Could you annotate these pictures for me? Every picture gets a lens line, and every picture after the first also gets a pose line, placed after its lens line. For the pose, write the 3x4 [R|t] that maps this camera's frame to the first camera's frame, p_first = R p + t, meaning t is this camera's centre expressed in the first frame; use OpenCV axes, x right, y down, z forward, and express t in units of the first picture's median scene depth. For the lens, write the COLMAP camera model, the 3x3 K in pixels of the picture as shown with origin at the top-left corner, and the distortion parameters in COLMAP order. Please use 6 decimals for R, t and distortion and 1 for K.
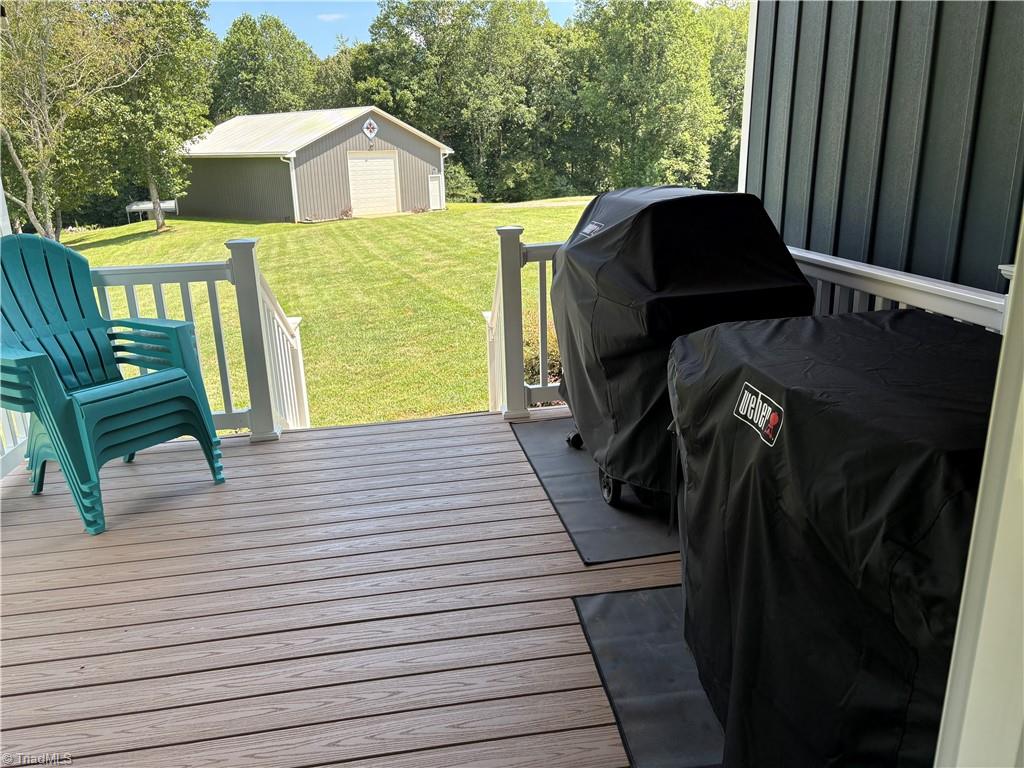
lens RADIAL K [[785.0, 0, 513.7], [0, 785.0, 384.2], [0, 0, 1]] dist [0.056654, -0.005749]
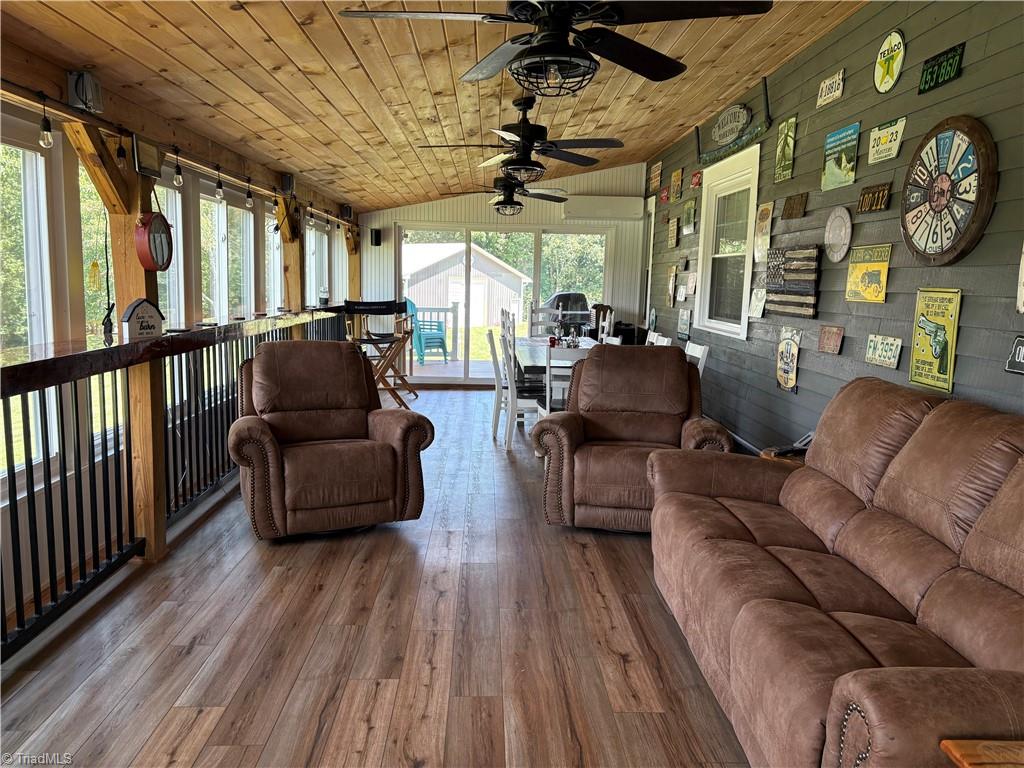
lens RADIAL K [[785.0, 0, 511.2], [0, 785.0, 384.9], [0, 0, 1]] dist [0.056654, -0.005749]
pose [[0.993158, 0.064999, -0.097017, 0.258248], [-0.079328, 0.985188, -0.152023, 0.669970], [0.085699, 0.158679, 0.983604, -2.271654]]
